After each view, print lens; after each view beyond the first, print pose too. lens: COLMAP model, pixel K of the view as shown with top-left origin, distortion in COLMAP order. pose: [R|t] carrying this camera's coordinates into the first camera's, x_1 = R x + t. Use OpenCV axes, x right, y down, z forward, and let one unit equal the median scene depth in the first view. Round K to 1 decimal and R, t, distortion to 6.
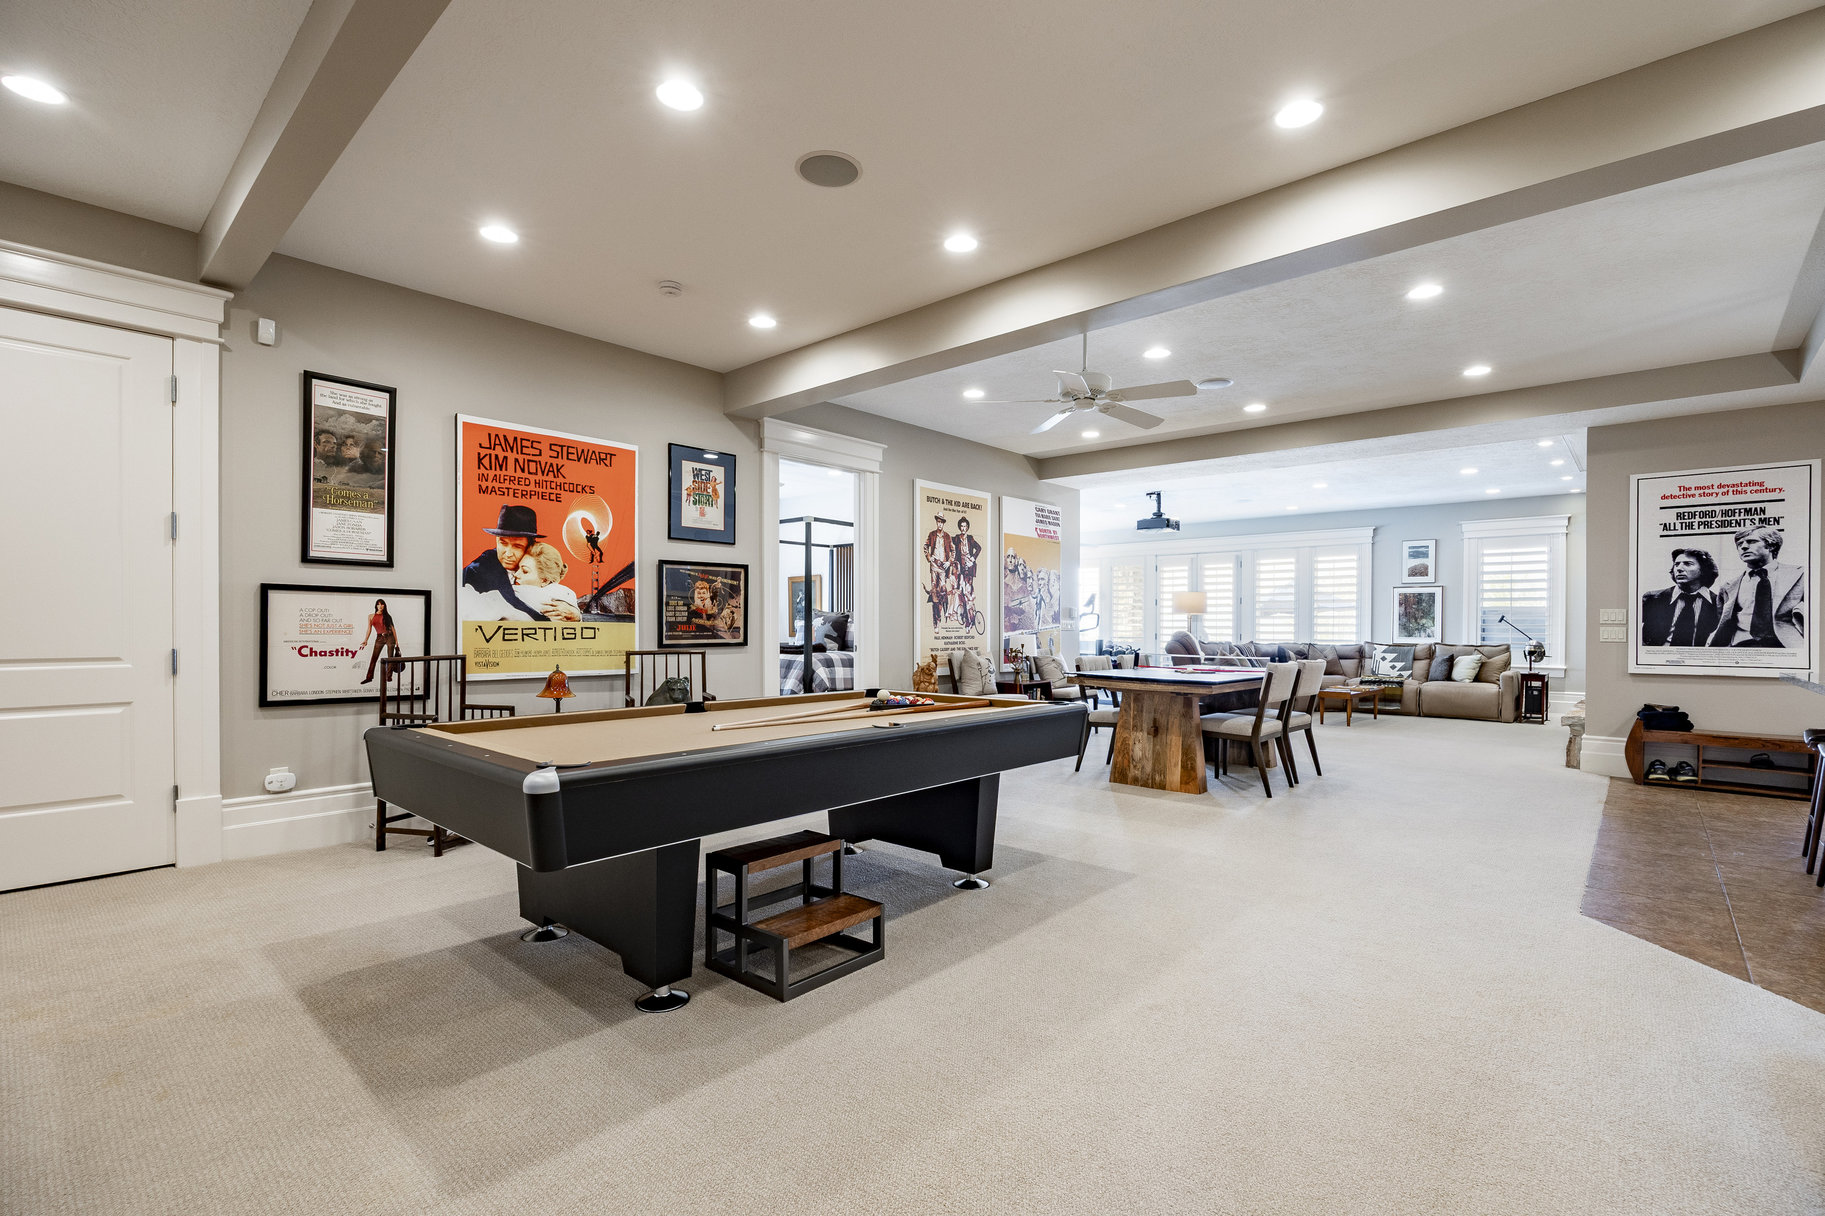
lens RADIAL K [[801.2, 0, 948.7], [0, 801.2, 624.7], [0, 0, 1]] dist [-0.003647, -0.000151]
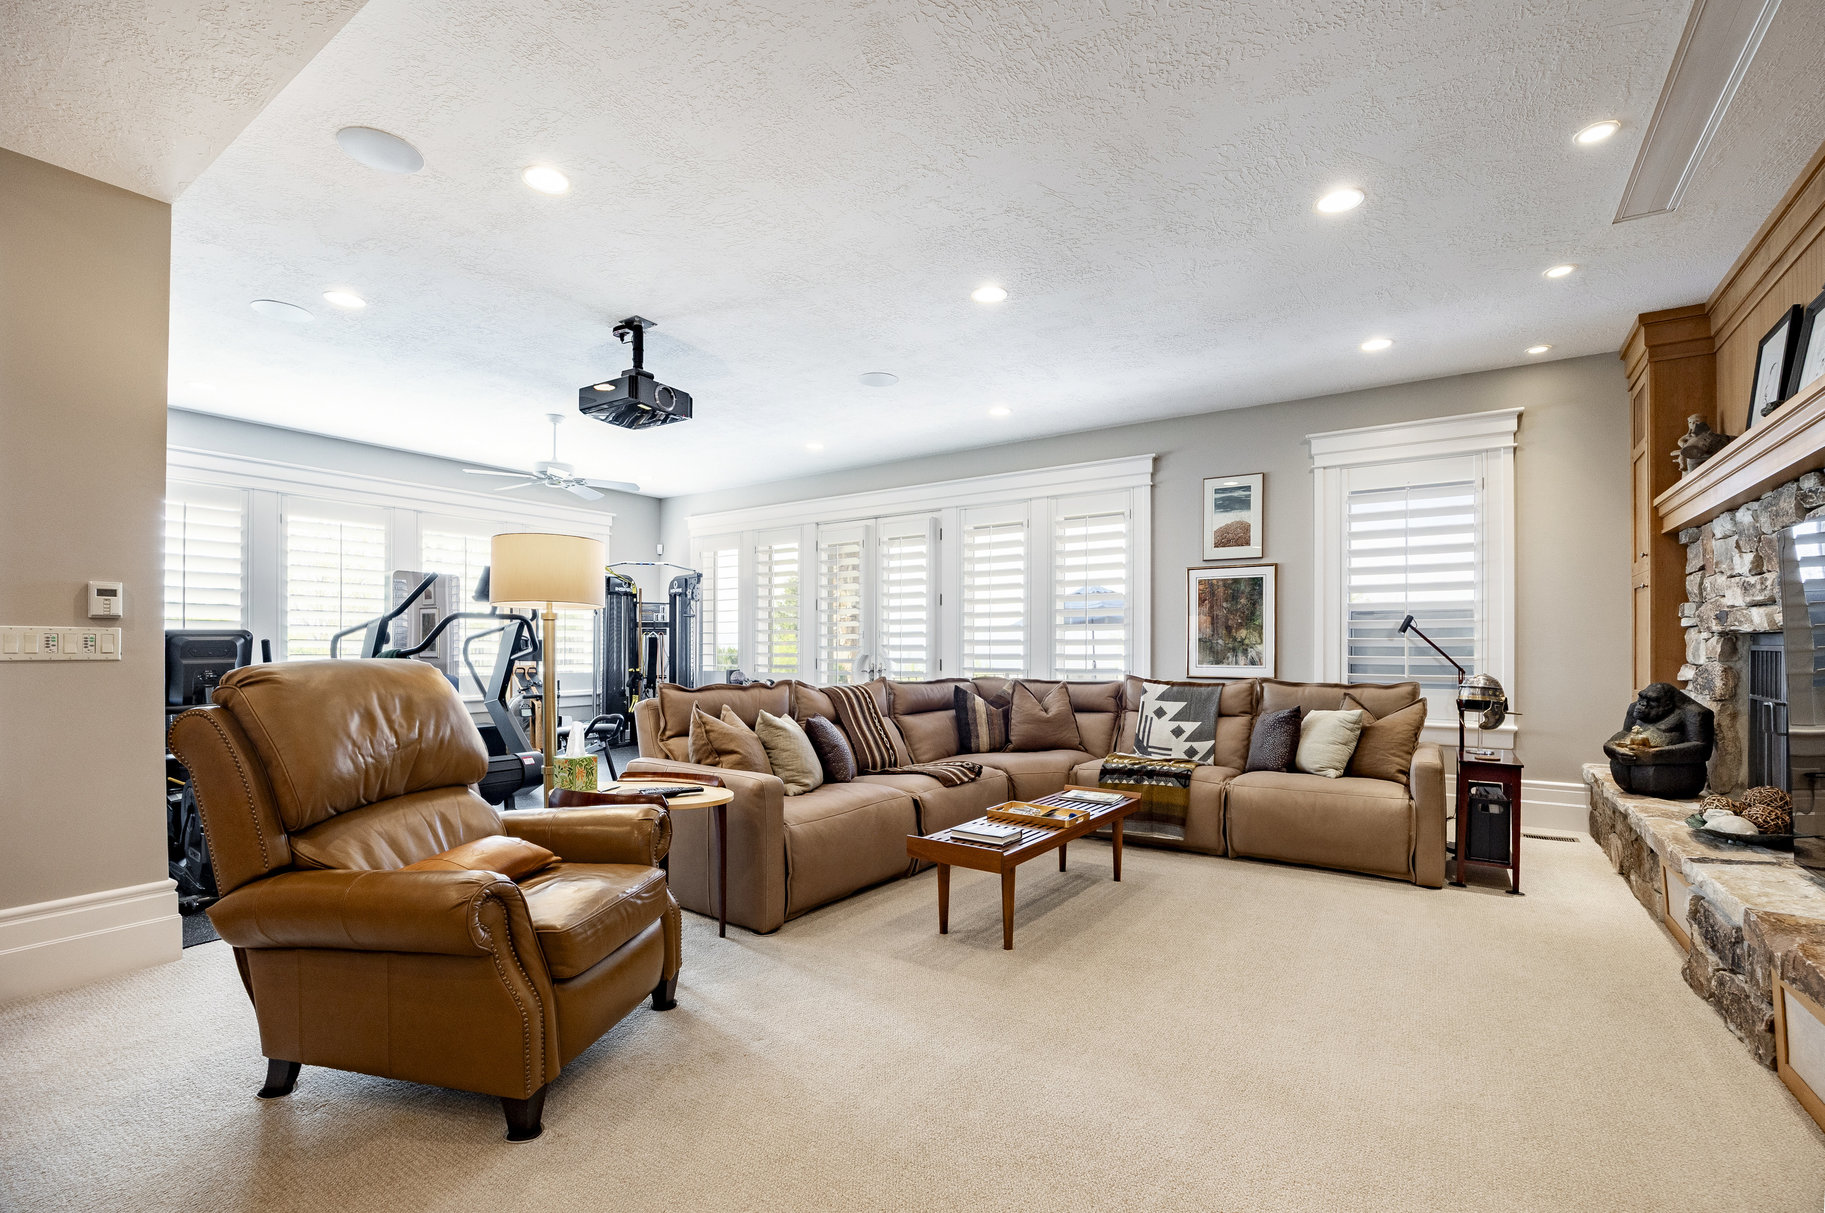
lens RADIAL K [[801.2, 0, 930.1], [0, 801.2, 635.0], [0, 0, 1]] dist [-0.003647, -0.000151]
pose [[0.990476, -0.004352, 0.137618, 0.351789], [0.005982, 0.999917, -0.011434, 0.001332], [-0.137557, 0.012148, 0.990419, 0.563369]]
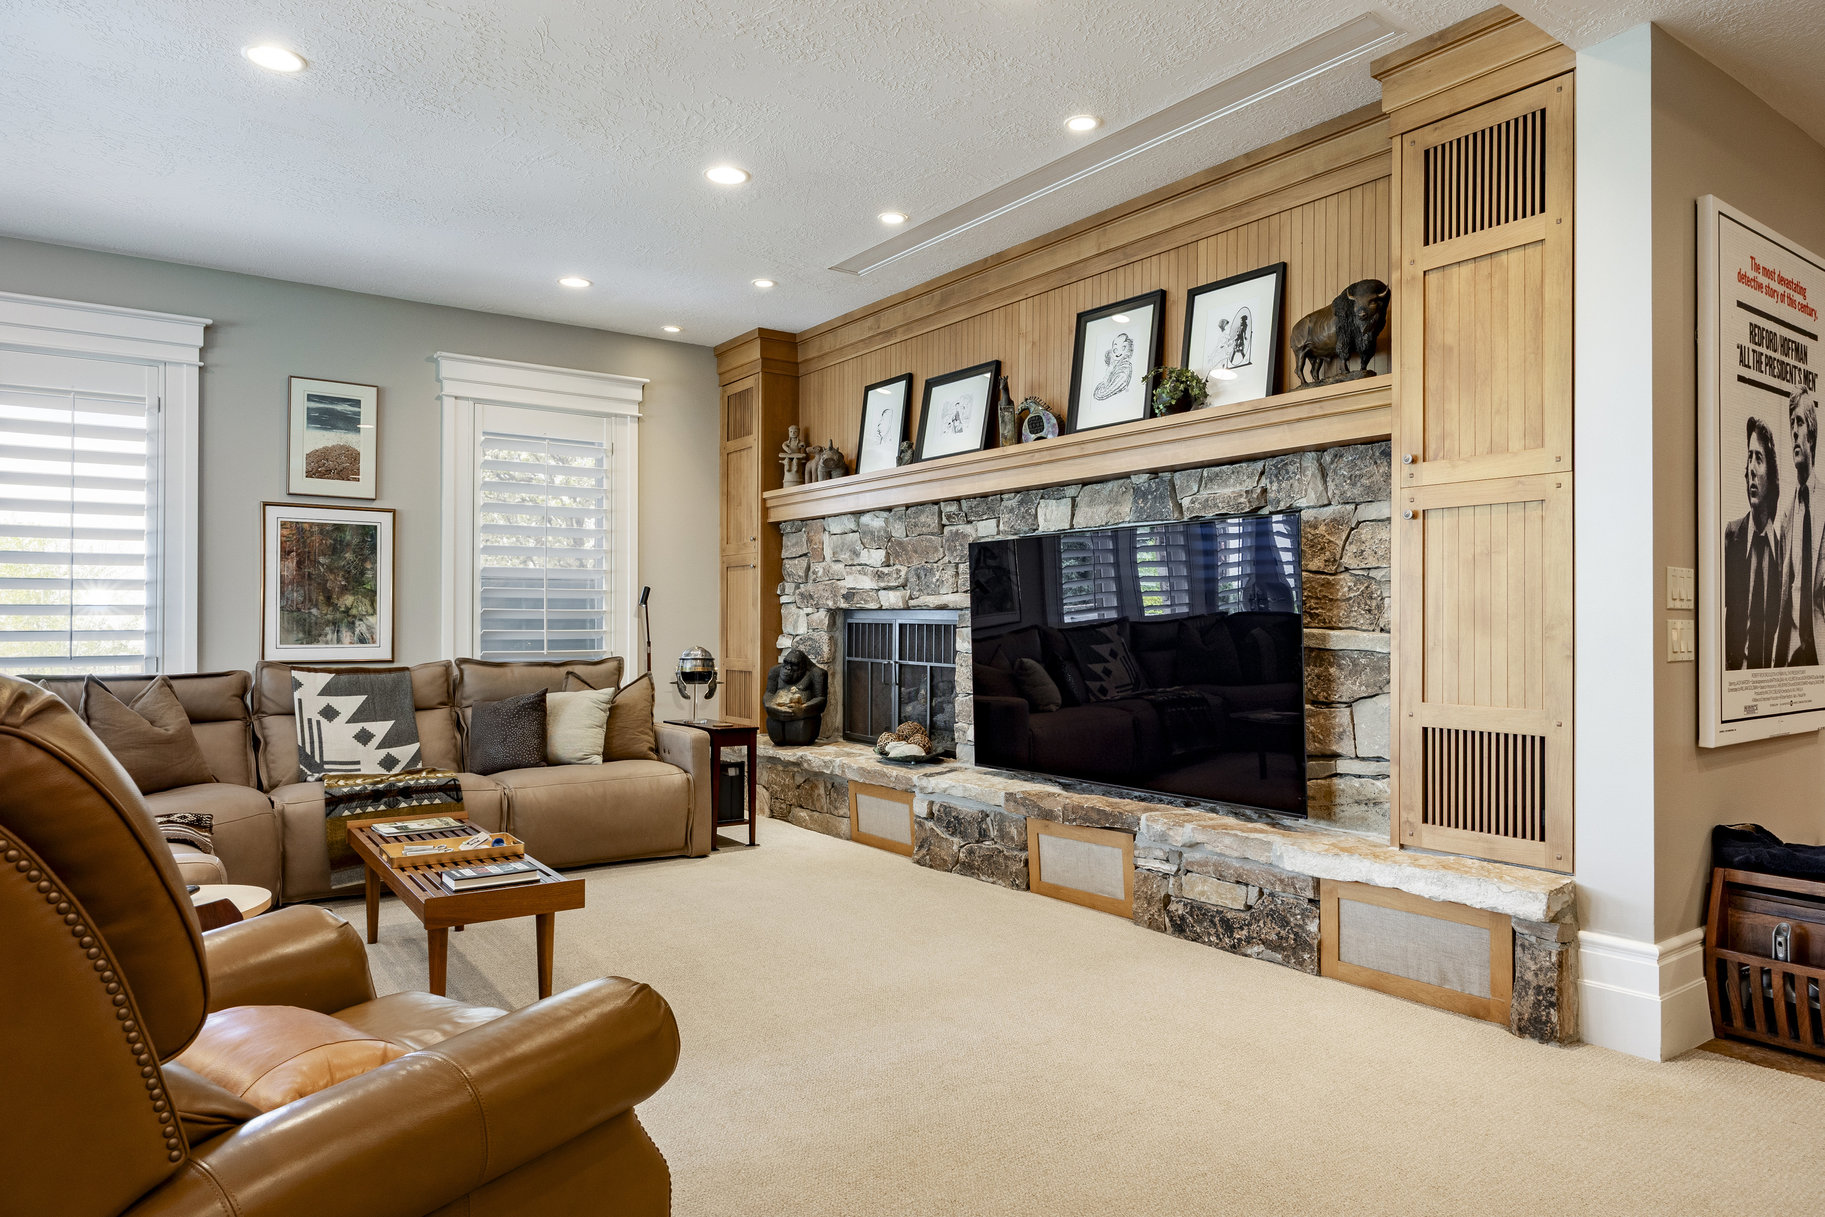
lens RADIAL K [[1163.4, 0, 915.1], [0, 1163.4, 606.4], [0, 0, 1]] dist [0.001224, 0.000856]
pose [[0.226613, 0.004445, 0.973975, 0.135911], [-0.003559, 0.999987, -0.003735, -0.000598], [-0.973978, -0.002620, 0.226626, 0.669521]]
